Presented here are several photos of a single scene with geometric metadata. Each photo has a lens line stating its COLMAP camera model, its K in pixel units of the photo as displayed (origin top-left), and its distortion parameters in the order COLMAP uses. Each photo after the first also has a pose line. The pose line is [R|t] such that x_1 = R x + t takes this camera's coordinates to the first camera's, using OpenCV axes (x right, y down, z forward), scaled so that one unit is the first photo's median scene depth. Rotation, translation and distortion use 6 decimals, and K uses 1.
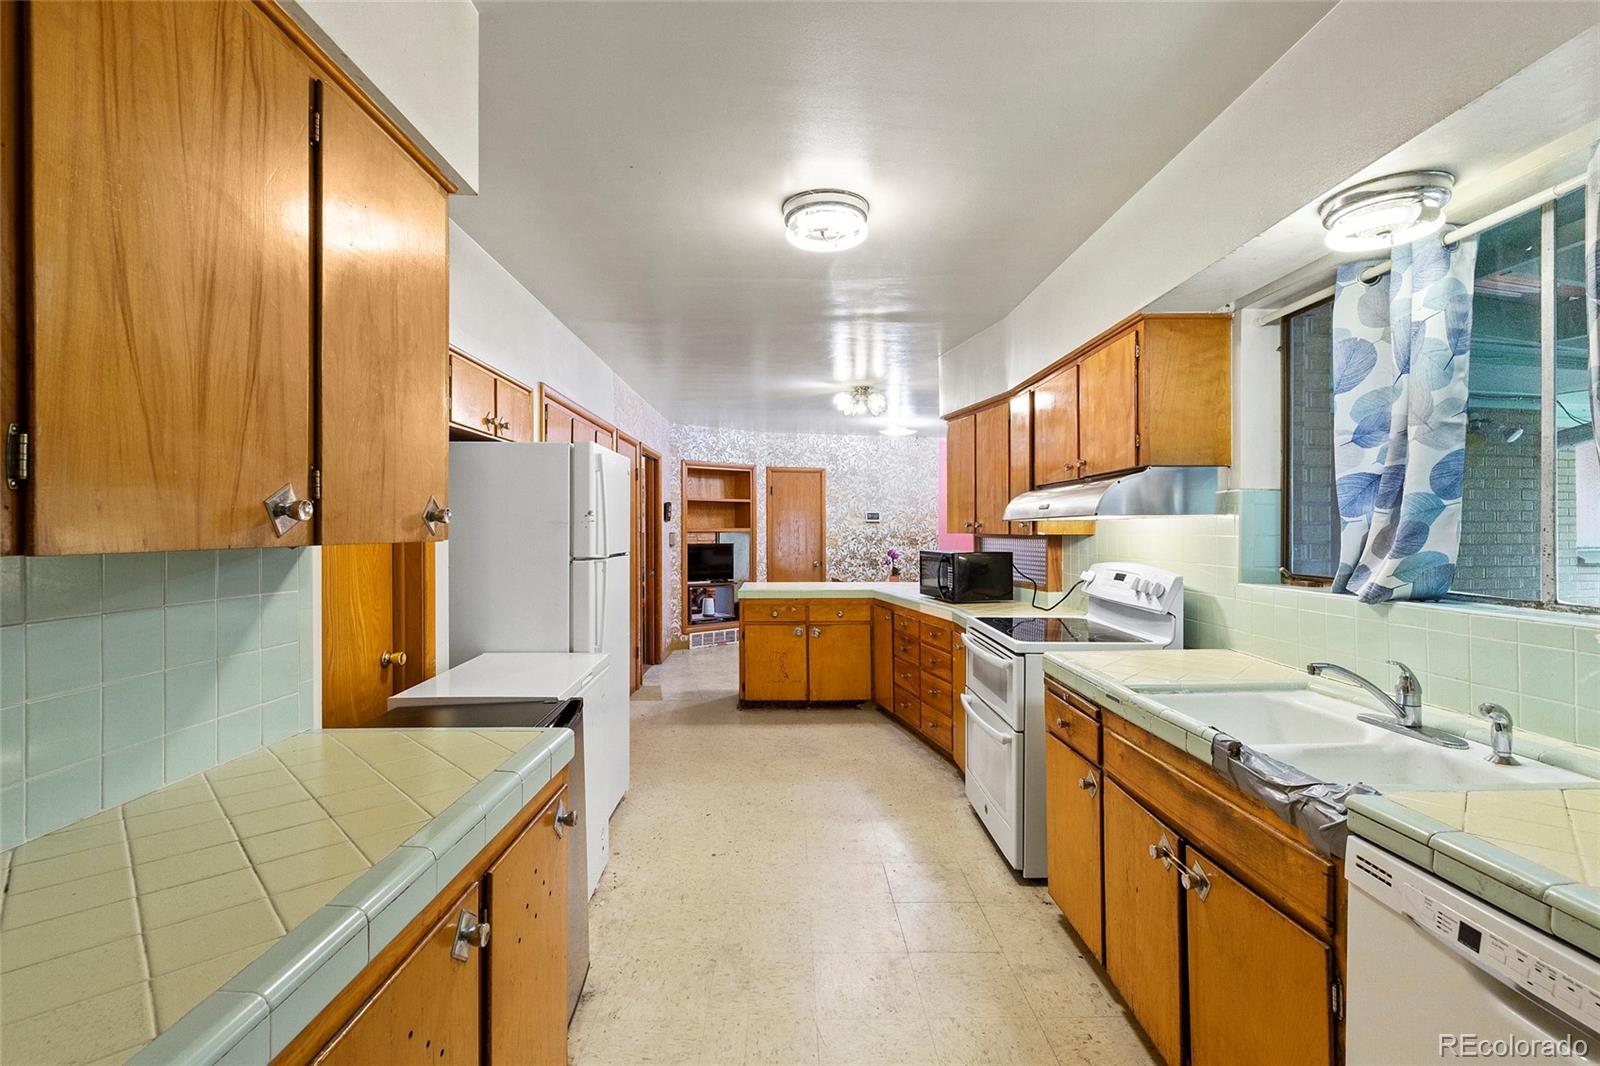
lens RADIAL K [[723.6, 0, 812.4], [0, 723.6, 530.3], [0, 0, 1]] dist [-0.000351, 0.000051]
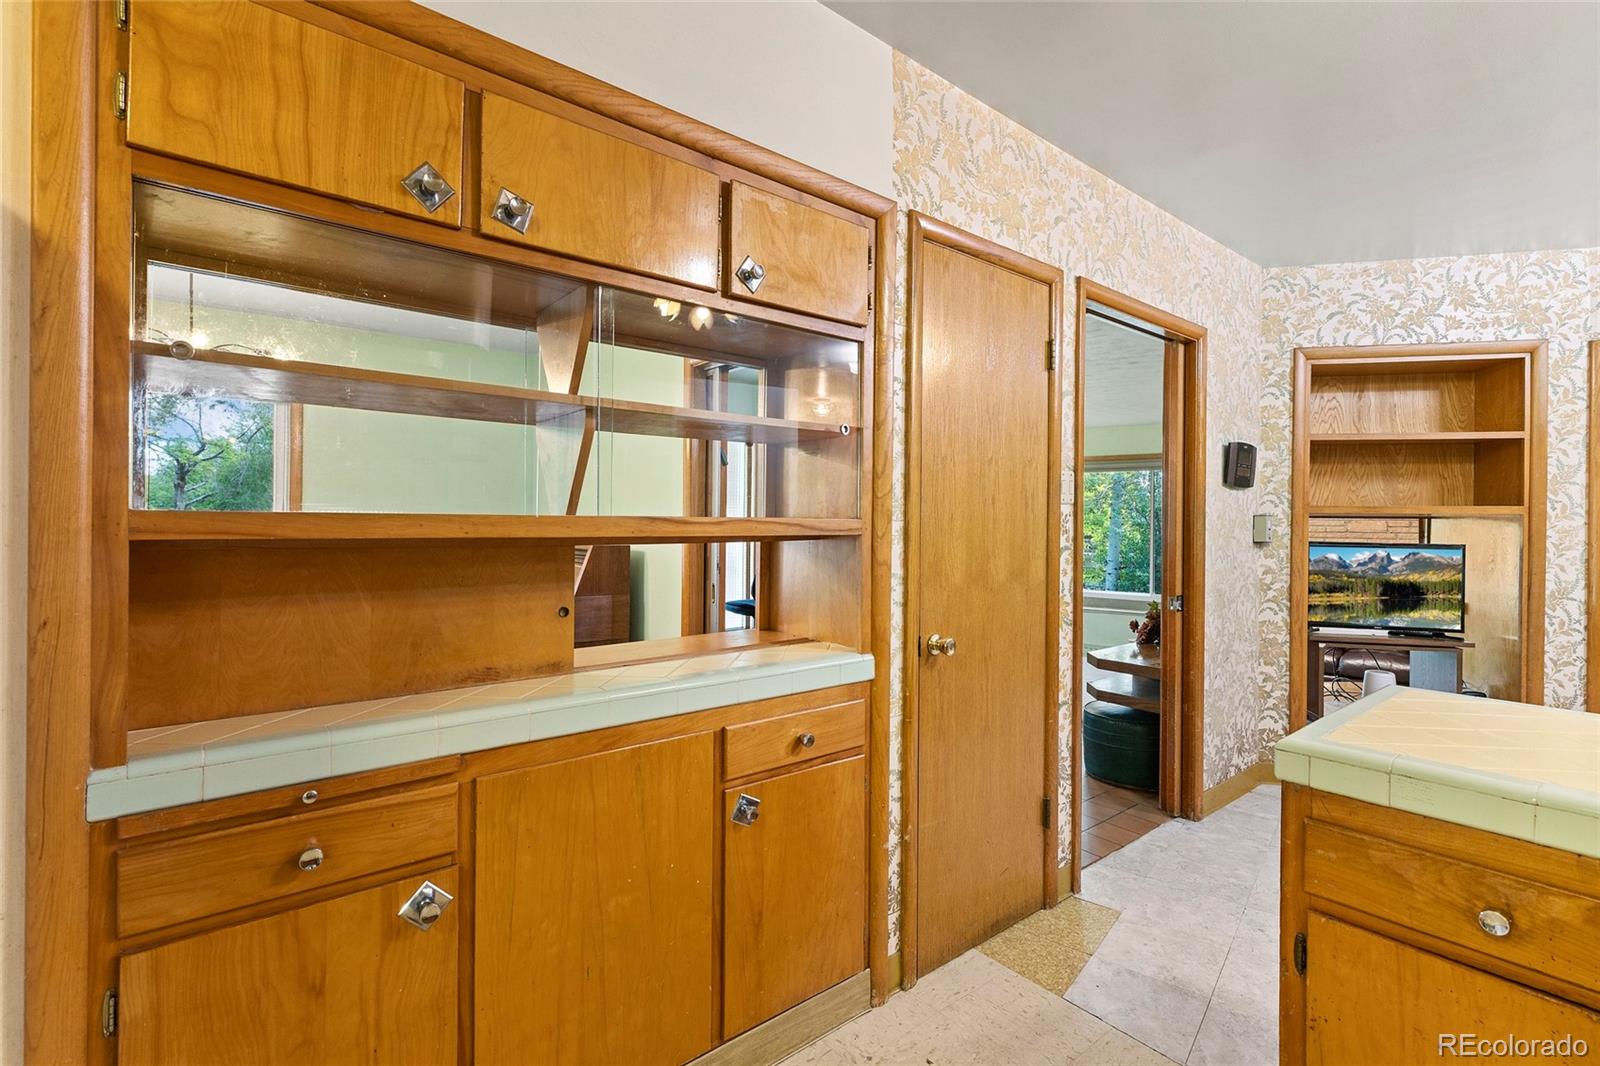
lens RADIAL K [[723.6, 0, 810.3], [0, 723.6, 518.2], [0, 0, 1]] dist [-0.000351, 0.000051]
pose [[0.600036, 0.008696, -0.799926, -0.005915], [-0.014260, 0.999898, 0.000173, 0.008537], [0.799846, 0.011303, 0.600099, 0.467890]]
